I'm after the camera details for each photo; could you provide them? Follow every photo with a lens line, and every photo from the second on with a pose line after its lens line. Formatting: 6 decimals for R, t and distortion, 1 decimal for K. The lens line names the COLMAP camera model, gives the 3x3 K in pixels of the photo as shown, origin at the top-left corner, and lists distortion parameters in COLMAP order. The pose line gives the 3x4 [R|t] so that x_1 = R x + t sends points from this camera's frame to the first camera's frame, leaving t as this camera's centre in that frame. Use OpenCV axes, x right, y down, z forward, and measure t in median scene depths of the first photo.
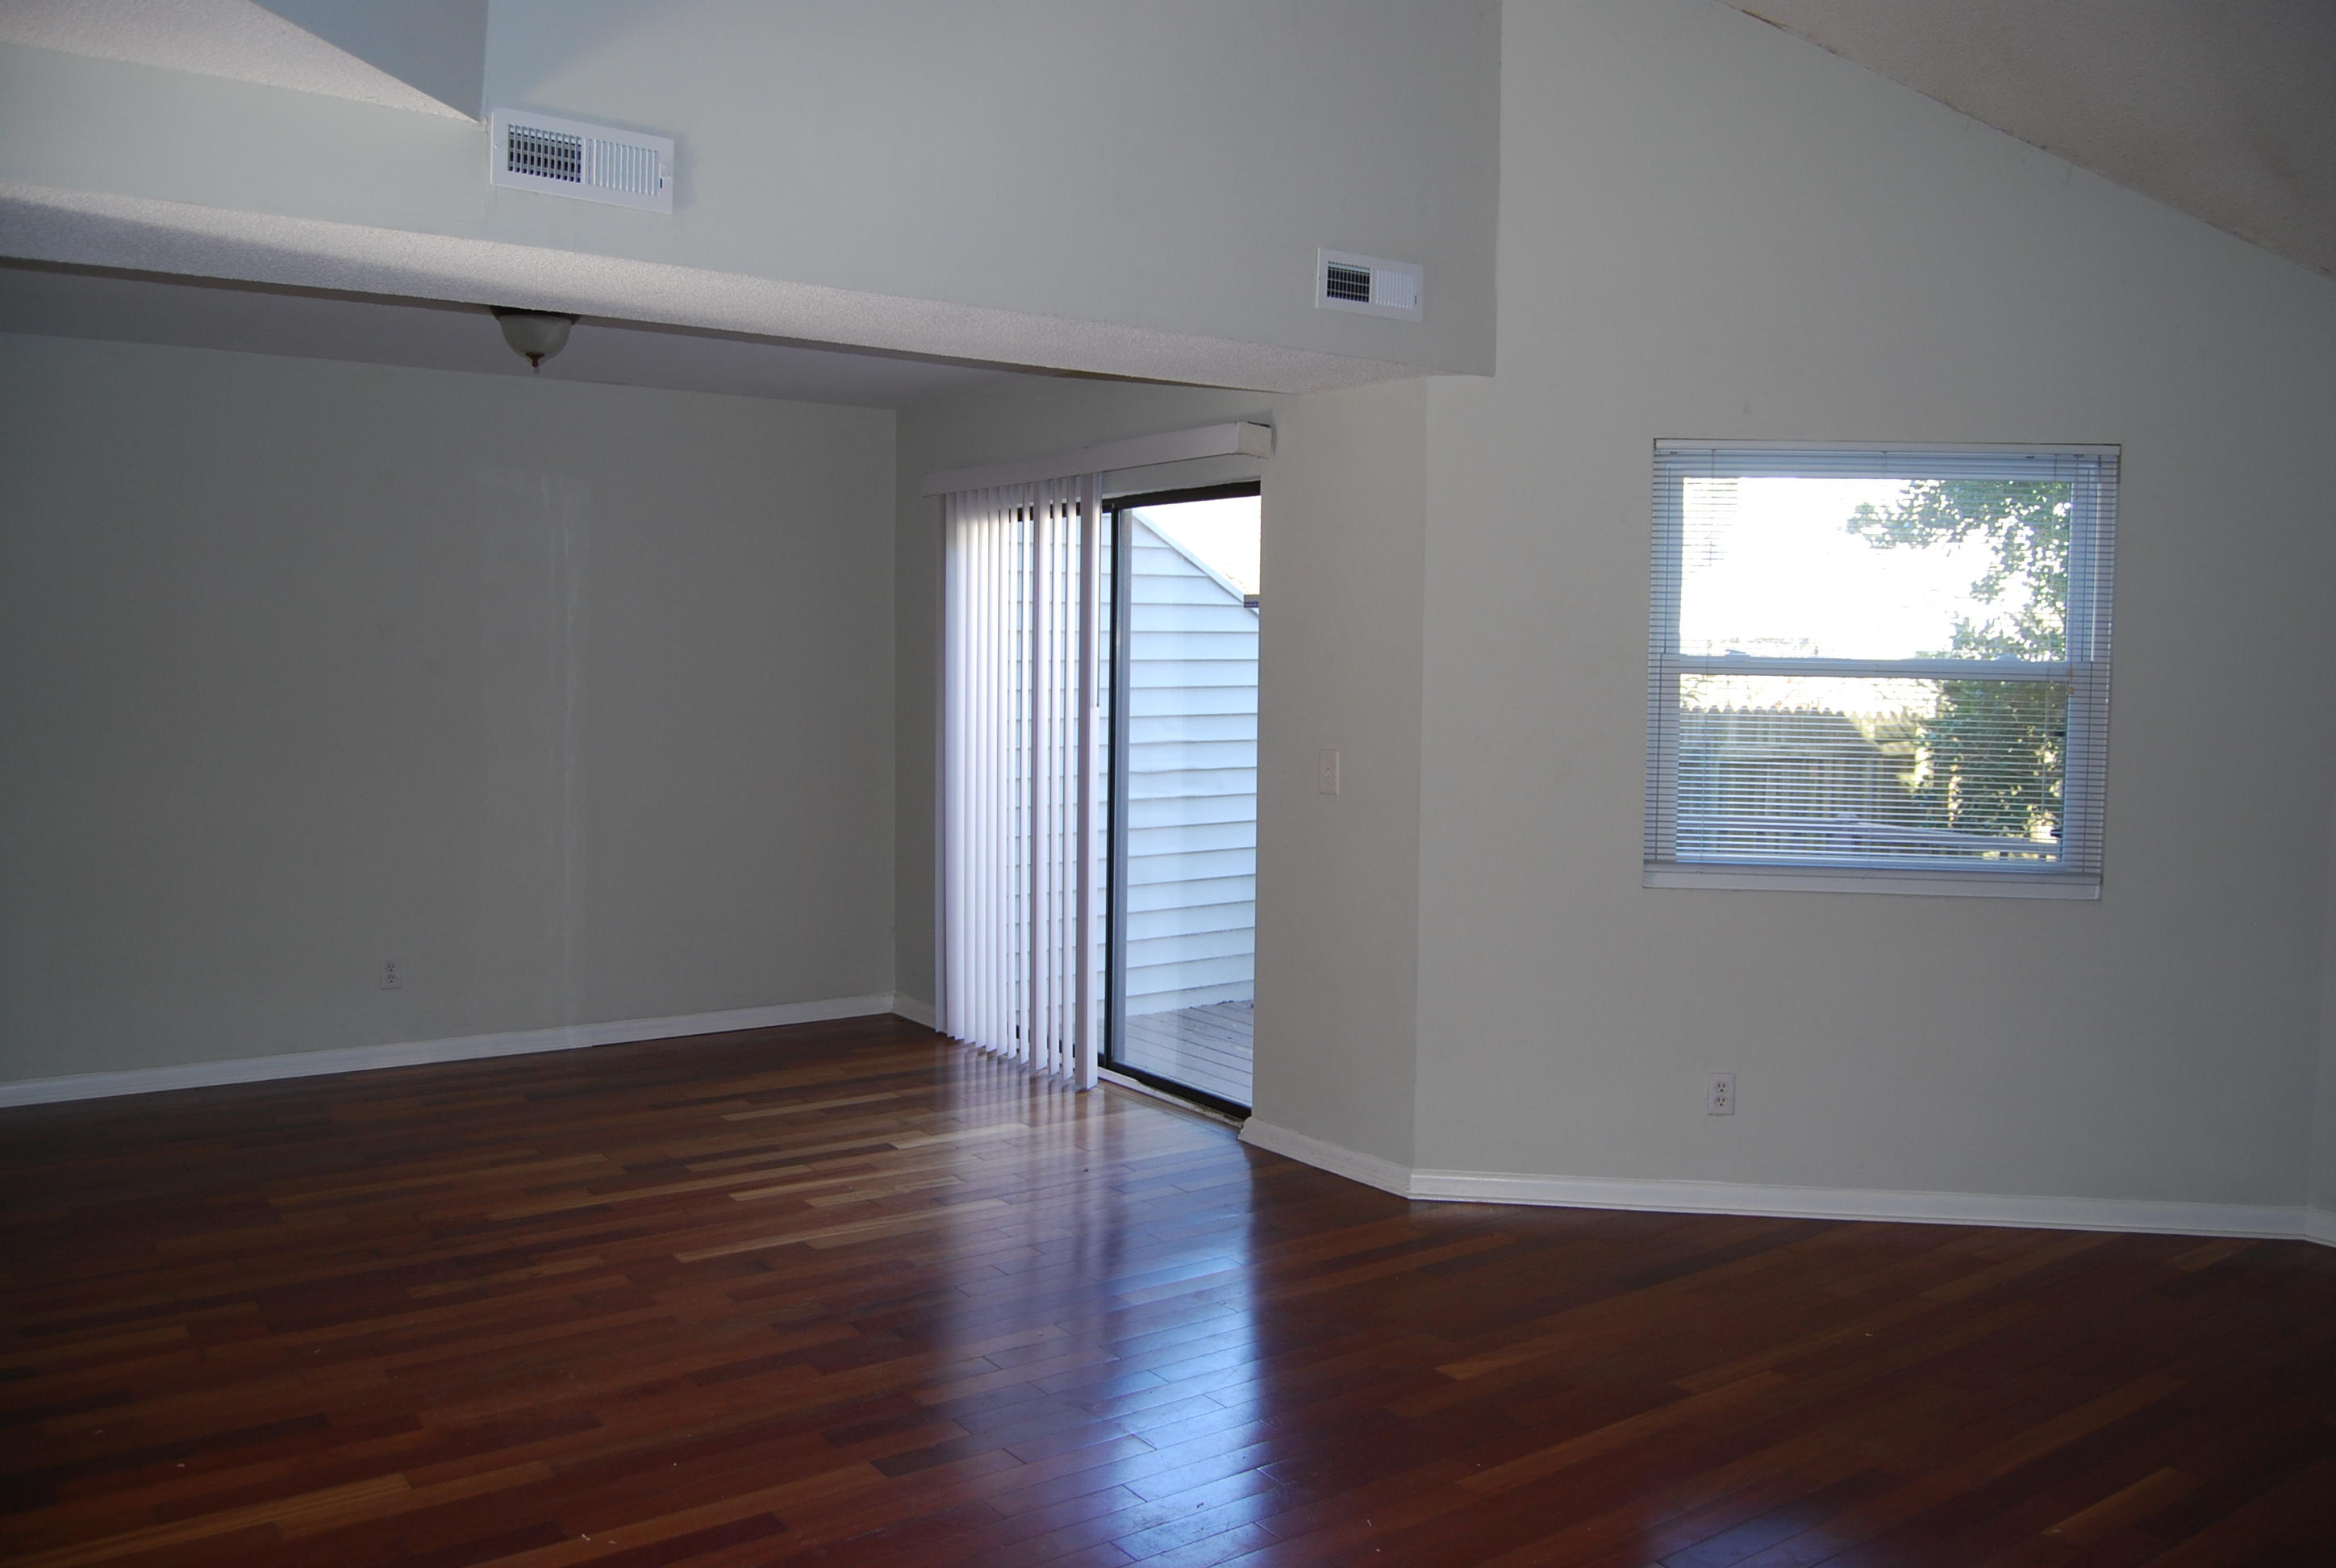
lens RADIAL K [[1803.5, 0, 1173.8], [0, 1803.5, 781.7], [0, 0, 1]] dist [-0.090526, 0.005868]
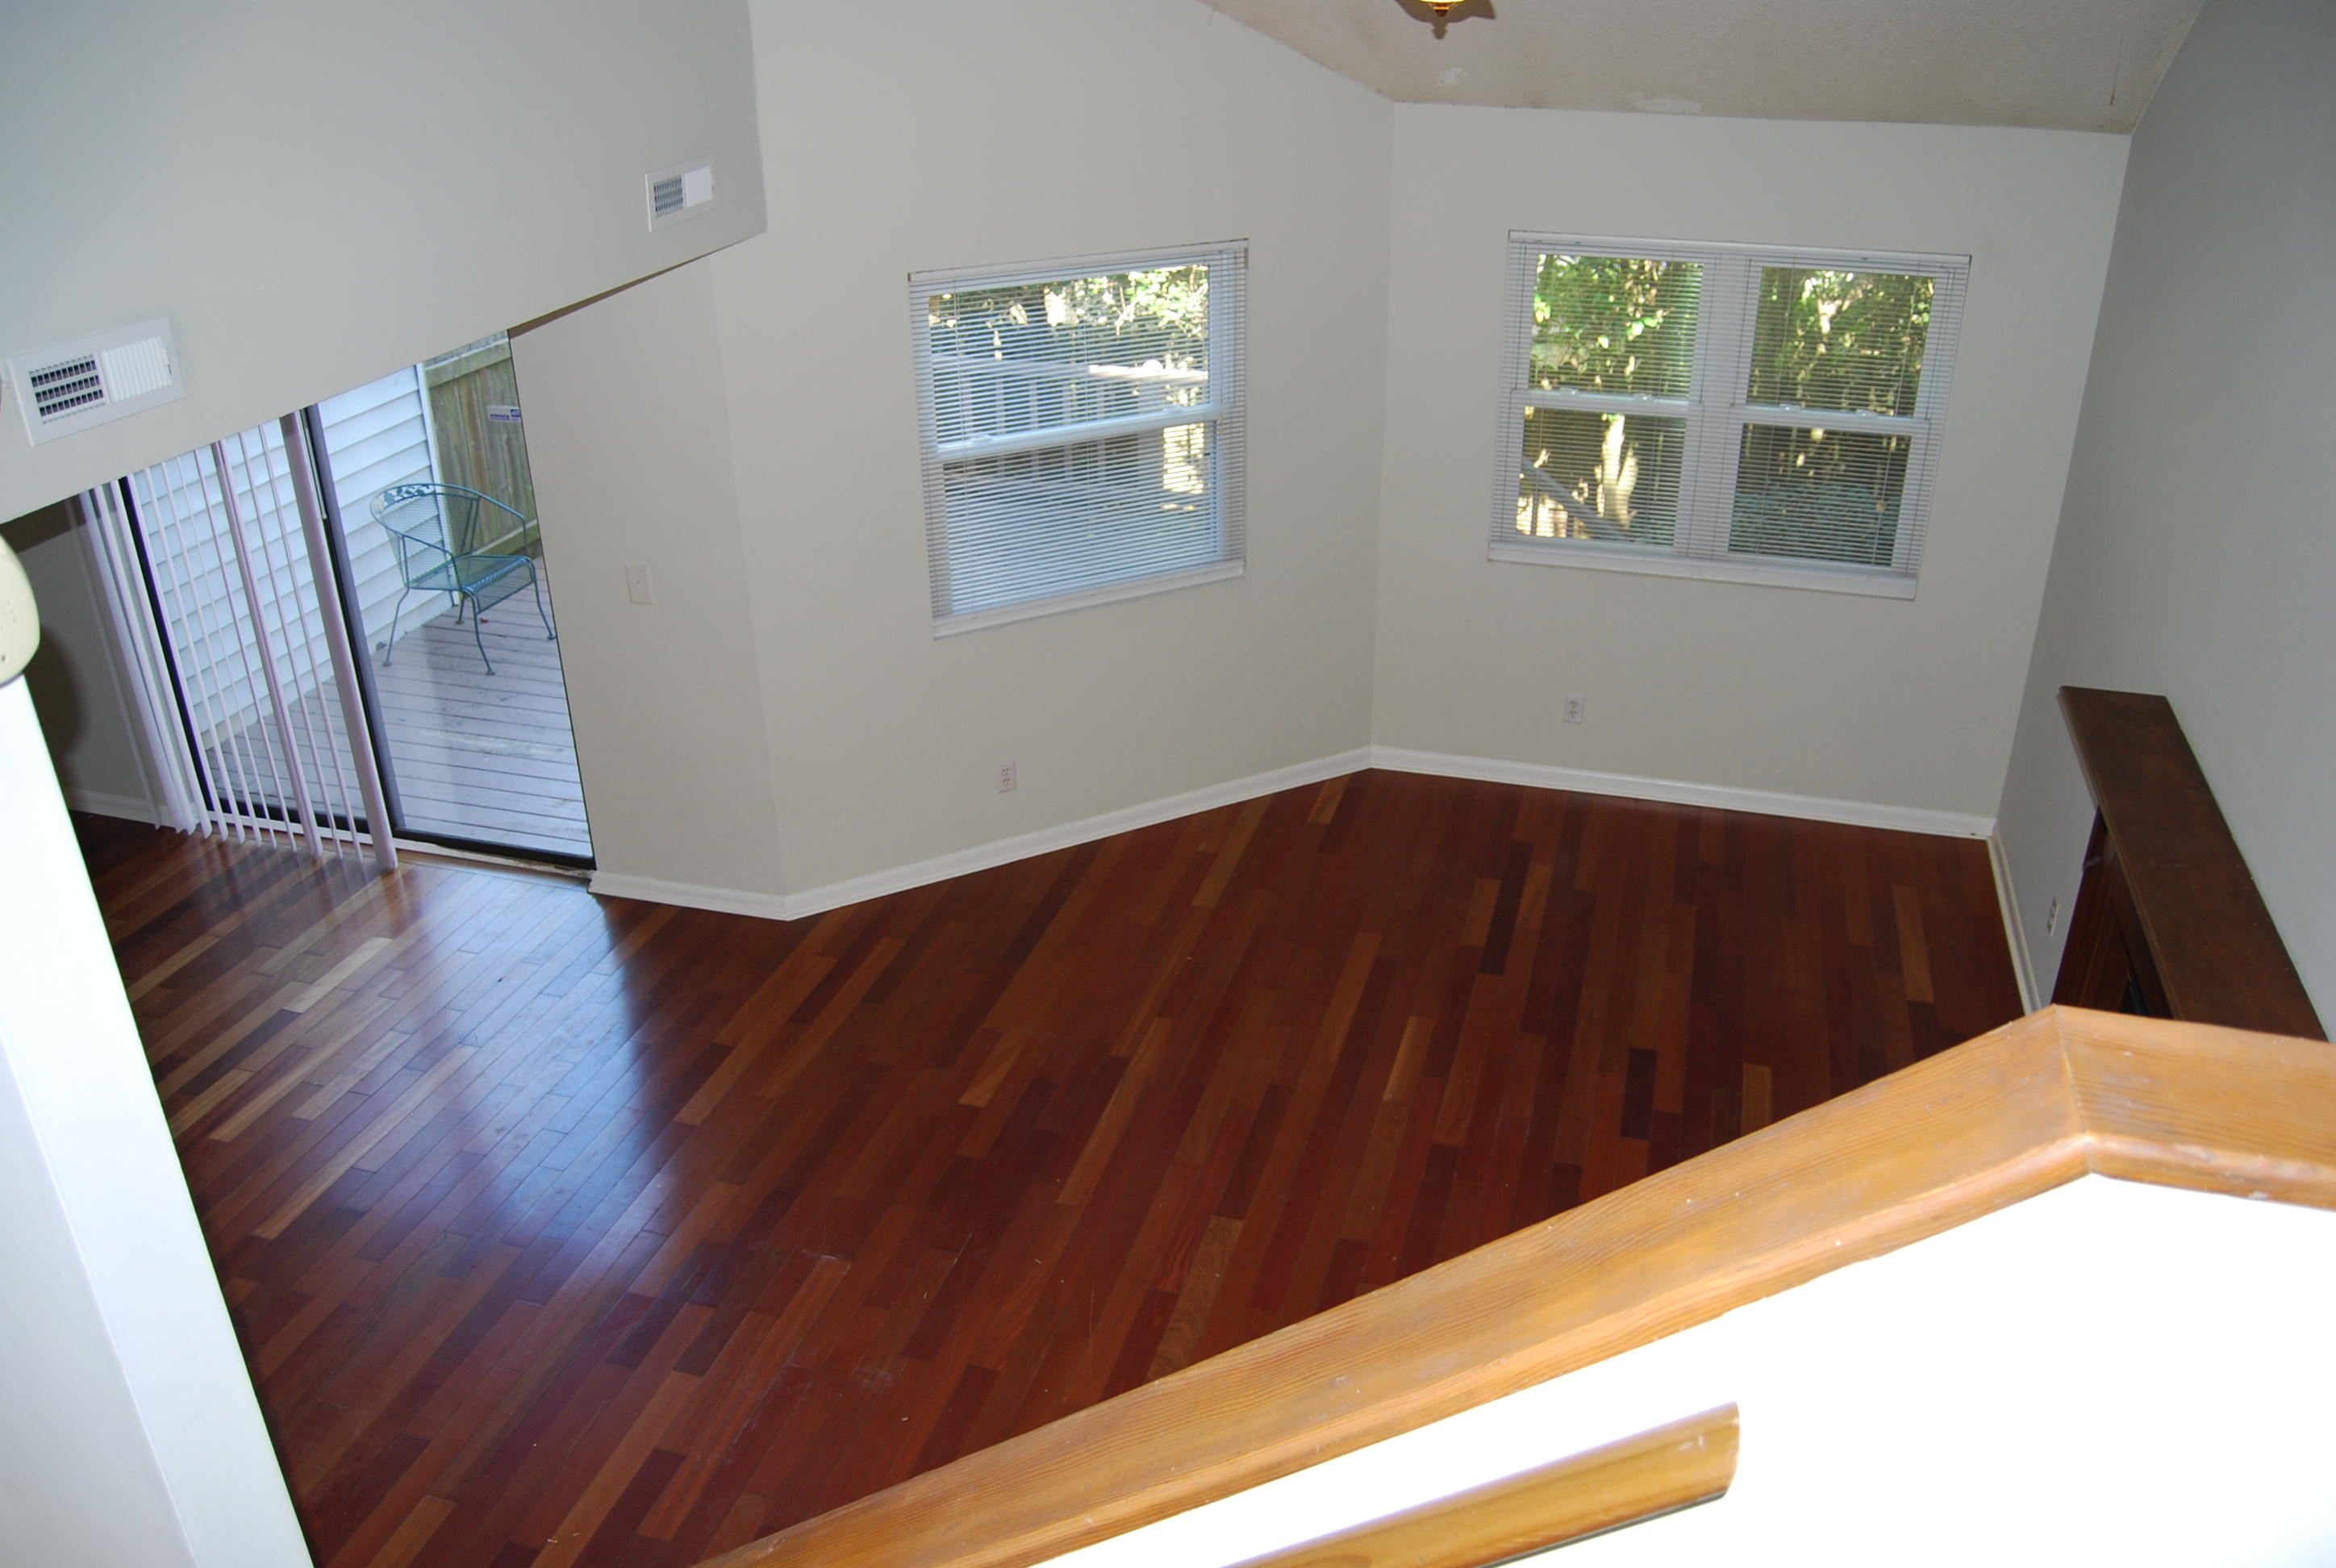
lens RADIAL K [[1803.5, 0, 1173.8], [0, 1803.5, 781.7], [0, 0, 1]] dist [-0.090526, 0.005868]
pose [[0.780626, -0.294227, 0.551410, -0.328010], [0.058204, 0.912648, 0.404580, -0.352075], [-0.622282, -0.283731, 0.729563, -0.030488]]
